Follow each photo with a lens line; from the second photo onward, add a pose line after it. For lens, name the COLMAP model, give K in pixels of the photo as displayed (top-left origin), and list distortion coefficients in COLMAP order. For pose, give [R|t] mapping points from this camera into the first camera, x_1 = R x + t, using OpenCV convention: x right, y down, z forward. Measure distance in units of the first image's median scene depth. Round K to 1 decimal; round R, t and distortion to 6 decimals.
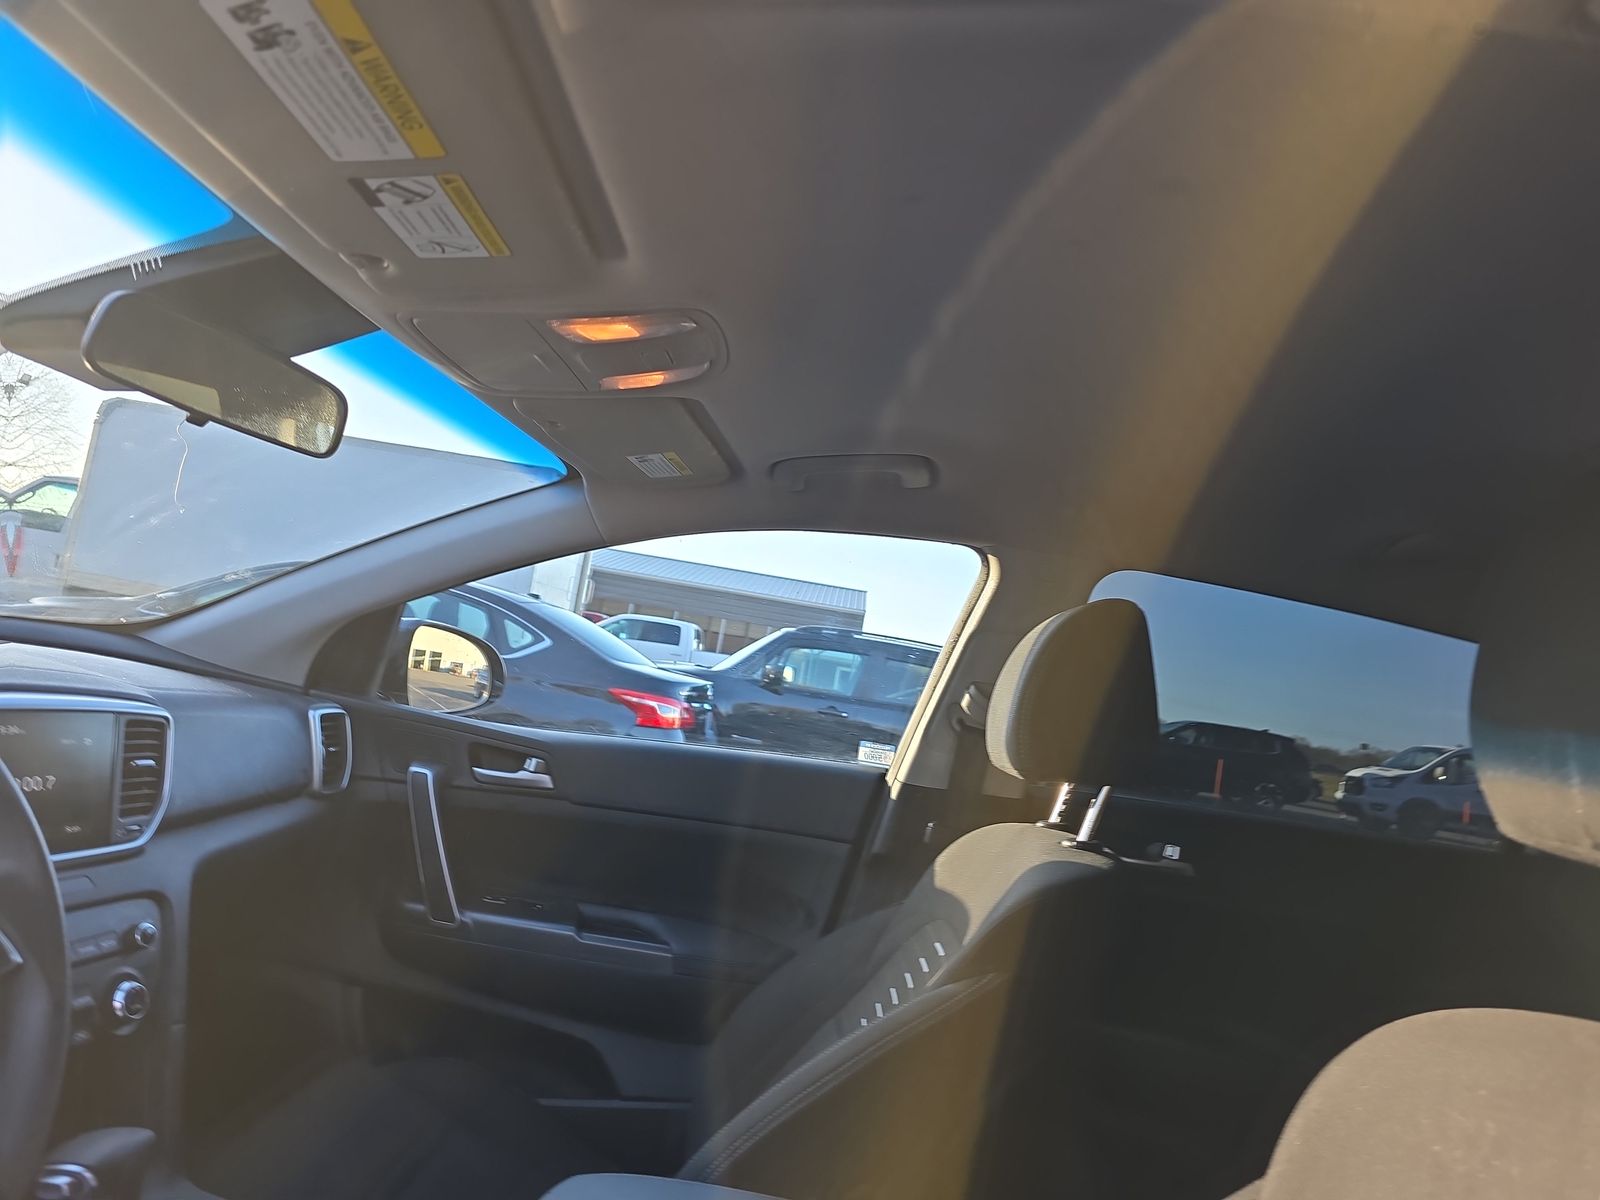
lens RADIAL K [[1067.4, 0, 811.5], [0, 1067.4, 595.5], [0, 0, 1]] dist [0.020817, -0.006389]
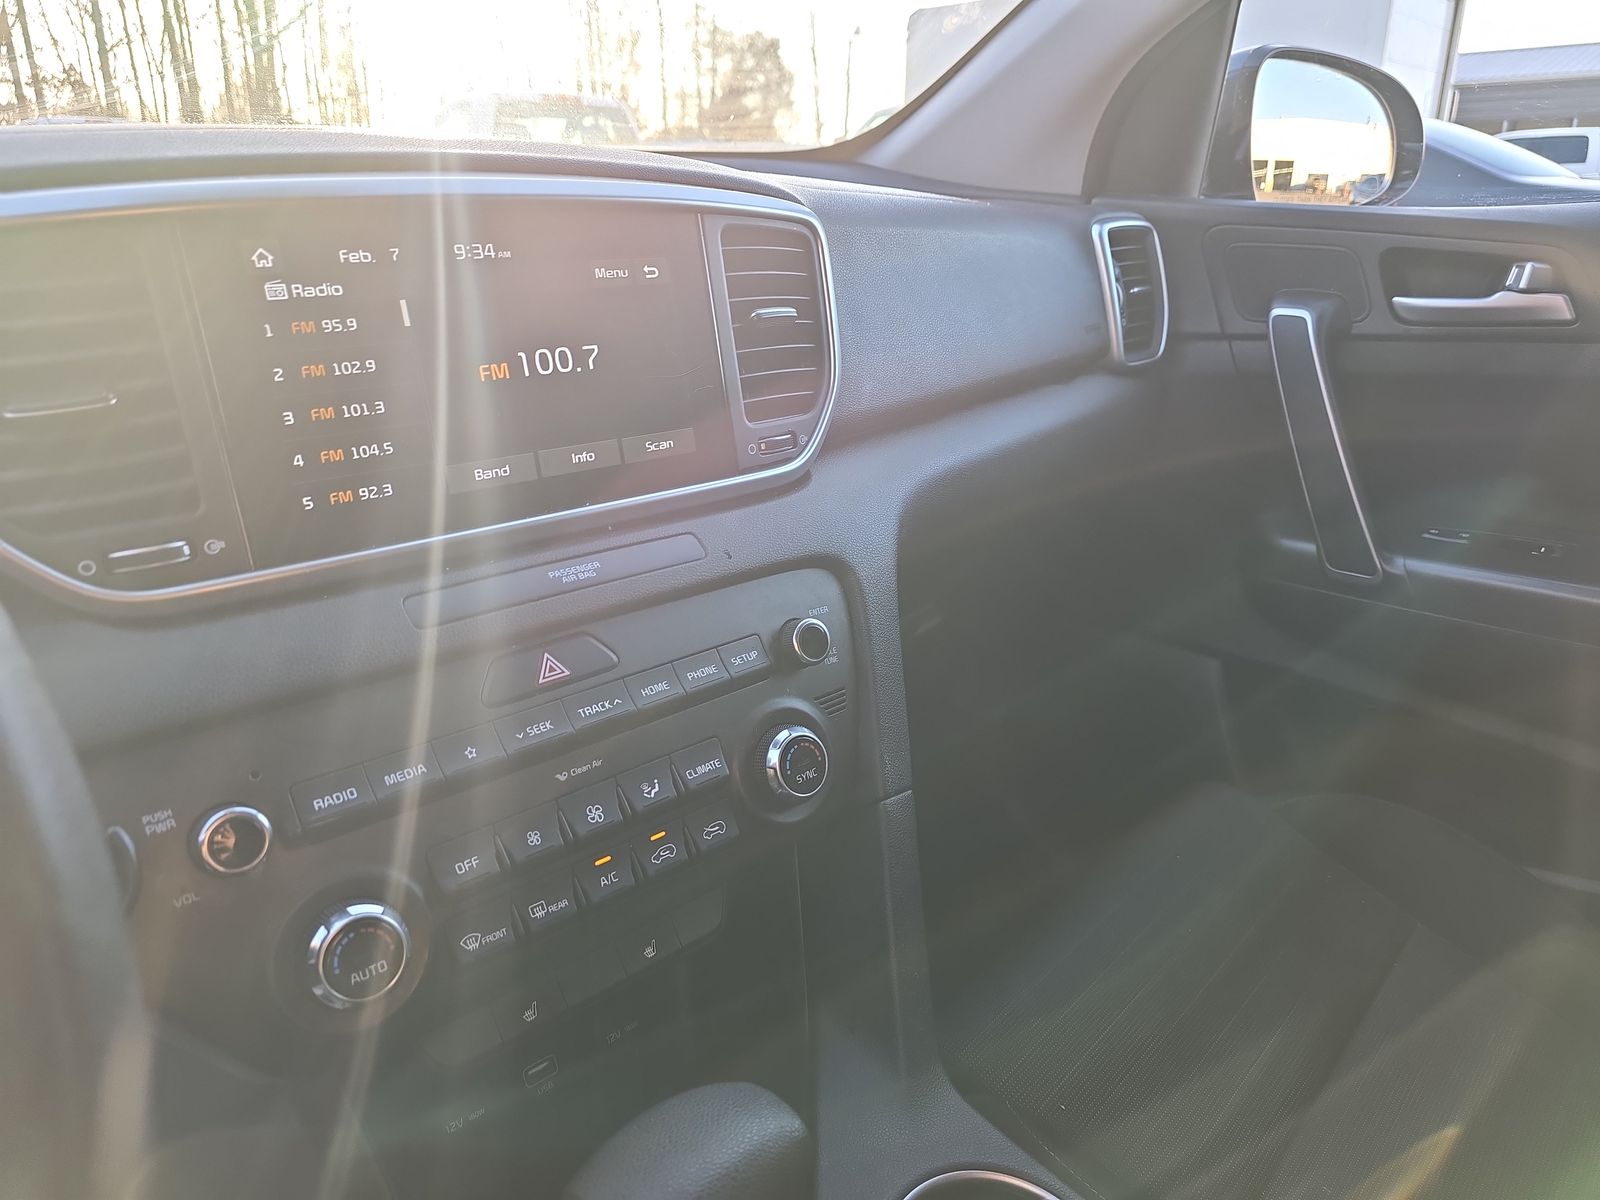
lens RADIAL K [[1067.4, 0, 811.5], [0, 1067.4, 595.5], [0, 0, 1]] dist [0.020817, -0.006389]
pose [[0.745584, 0.054946, -0.664143, -0.222599], [0.191489, 0.936903, 0.292482, 0.116225], [0.638307, -0.345246, 0.688018, 0.523795]]
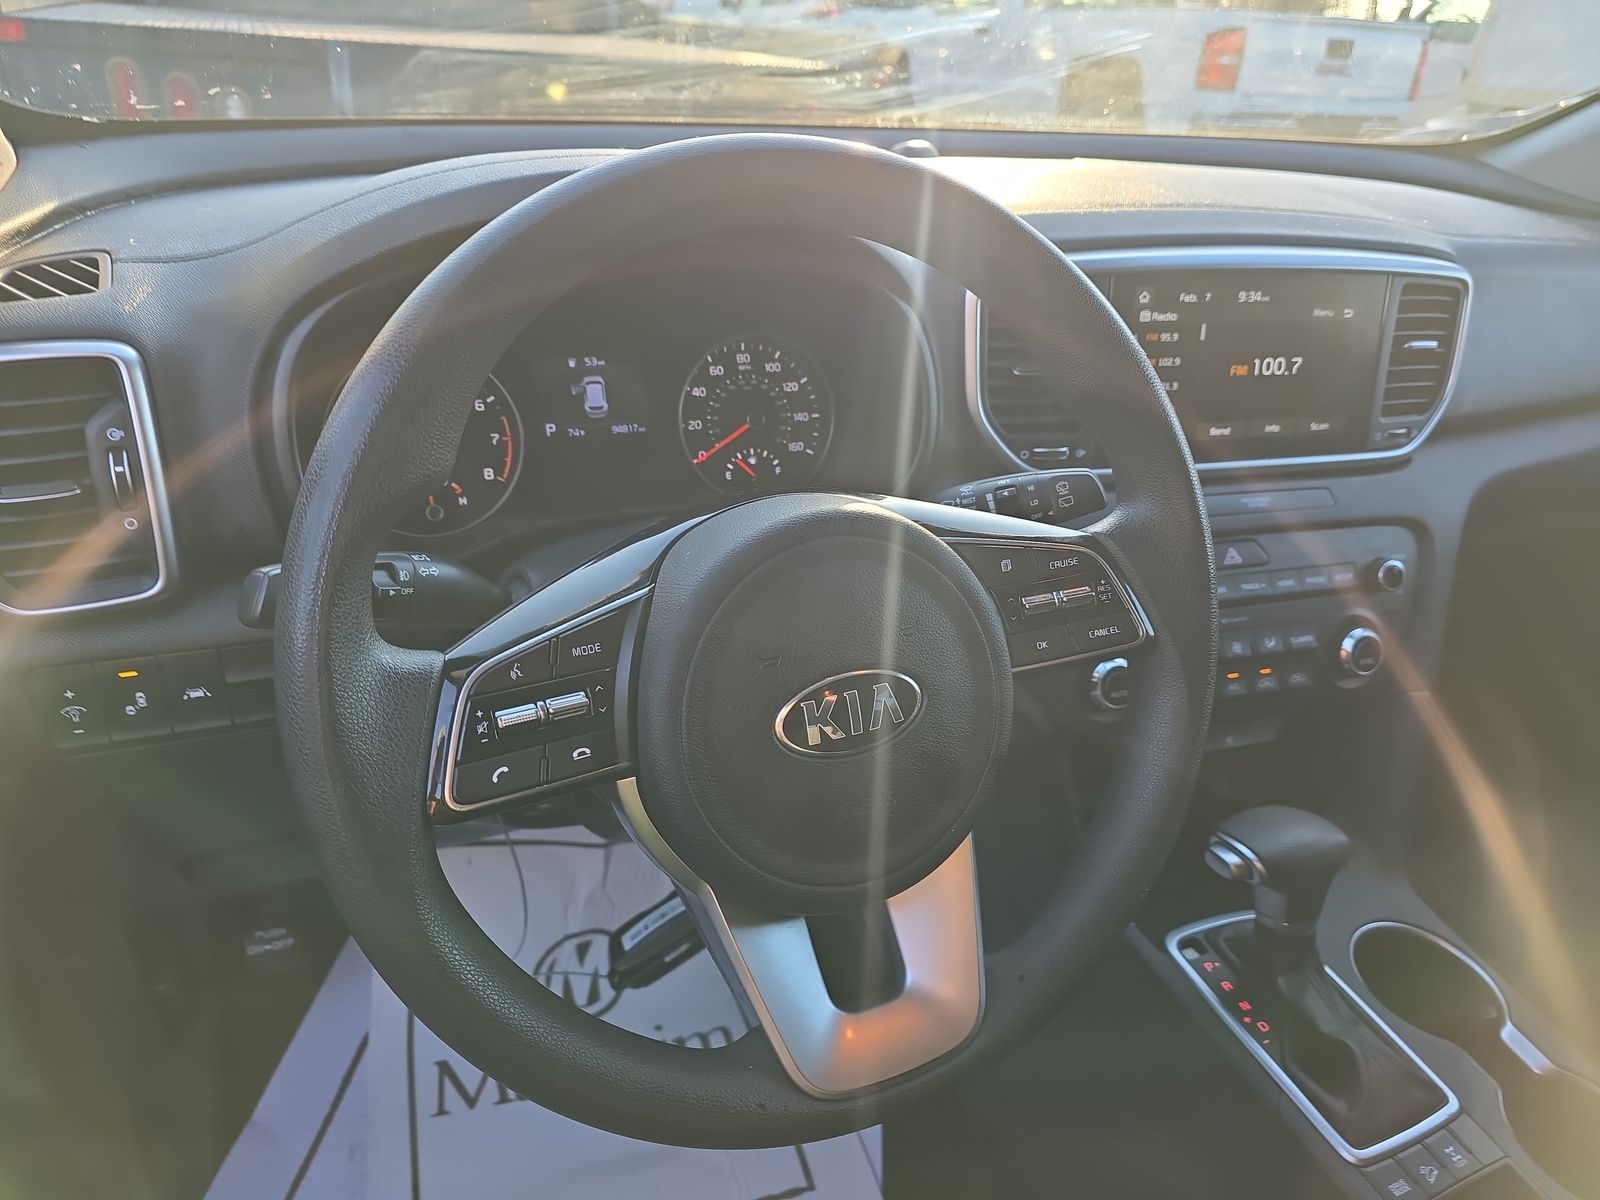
lens RADIAL K [[1078.0, 0, 828.5], [0, 1078.0, 593.2], [0, 0, 1]] dist [0.037323, -0.046616]
pose [[0.441730, 0.282842, -0.851396, -0.104892], [0.088702, 0.930584, 0.355170, 0.012614], [0.892752, -0.232410, 0.385978, 0.269723]]
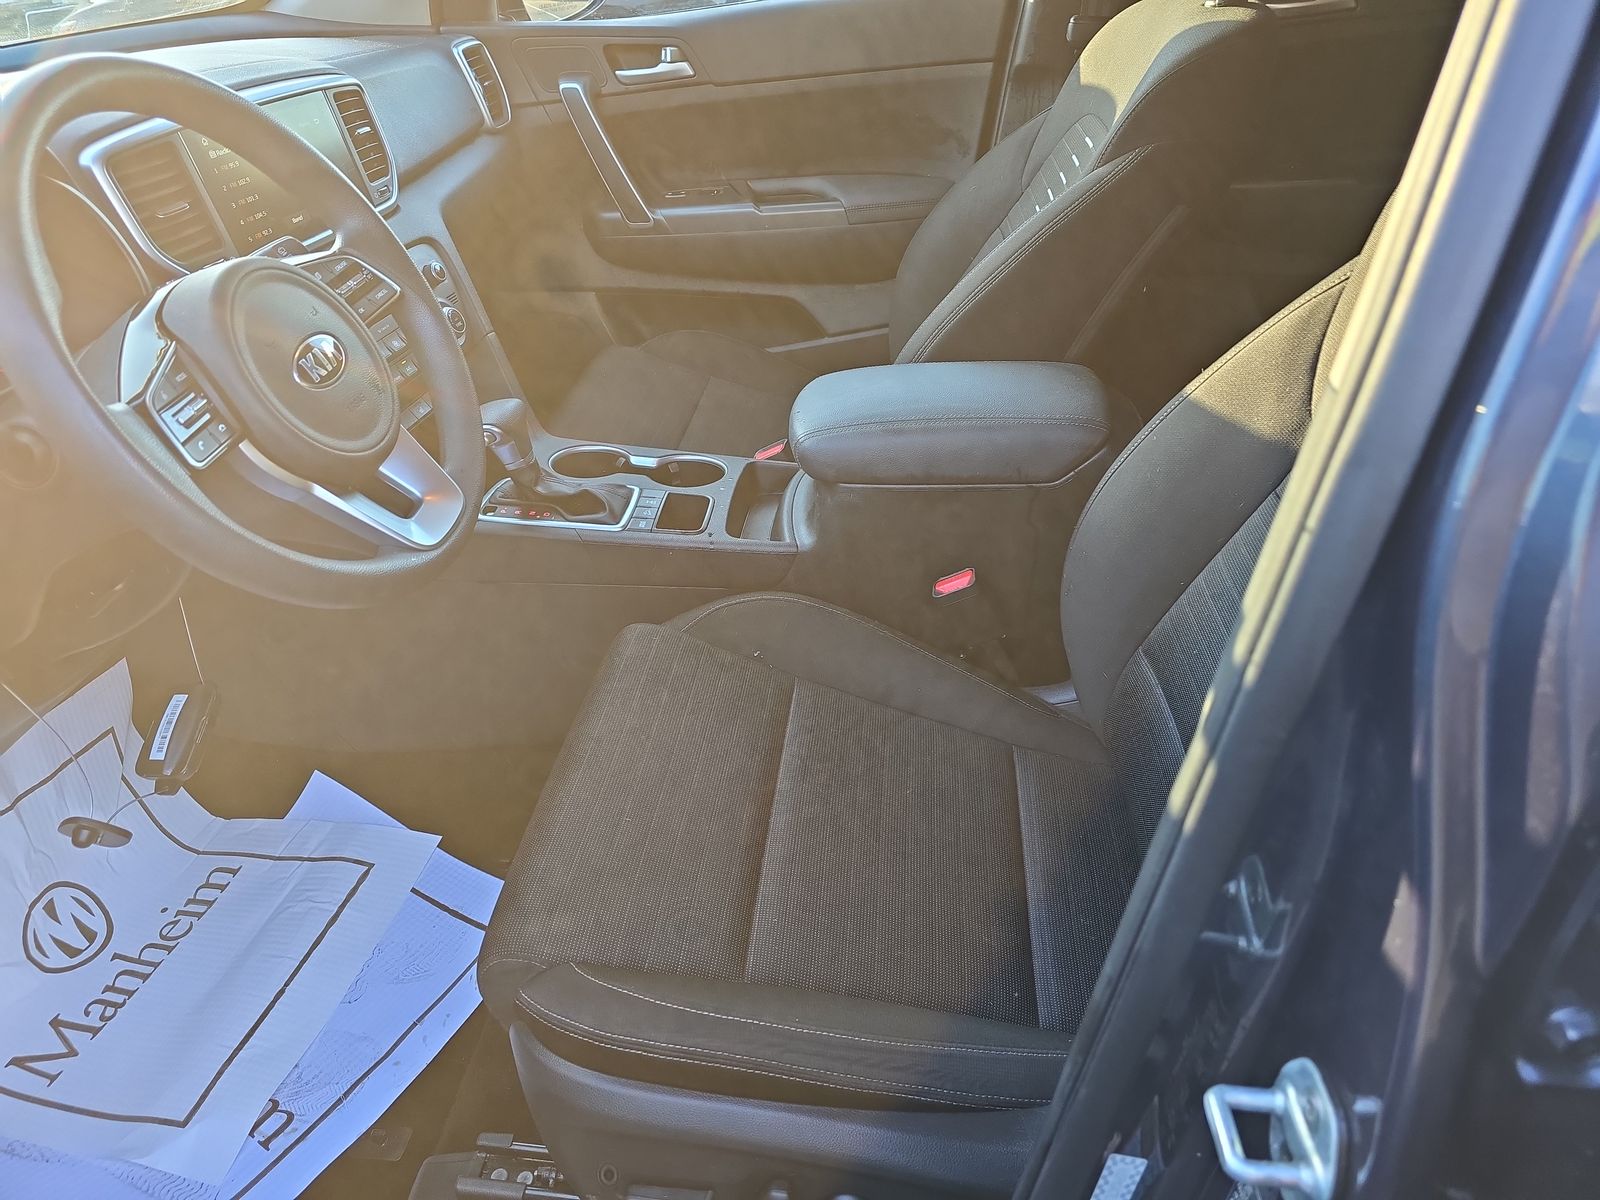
lens RADIAL K [[1067.4, 0, 811.5], [0, 1067.4, 595.5], [0, 0, 1]] dist [0.020817, -0.006389]
pose [[0.970268, -0.147610, -0.191812, -0.012021], [0.234457, 0.769959, 0.593458, -0.025488], [0.060088, -0.620785, 0.781675, -0.143863]]
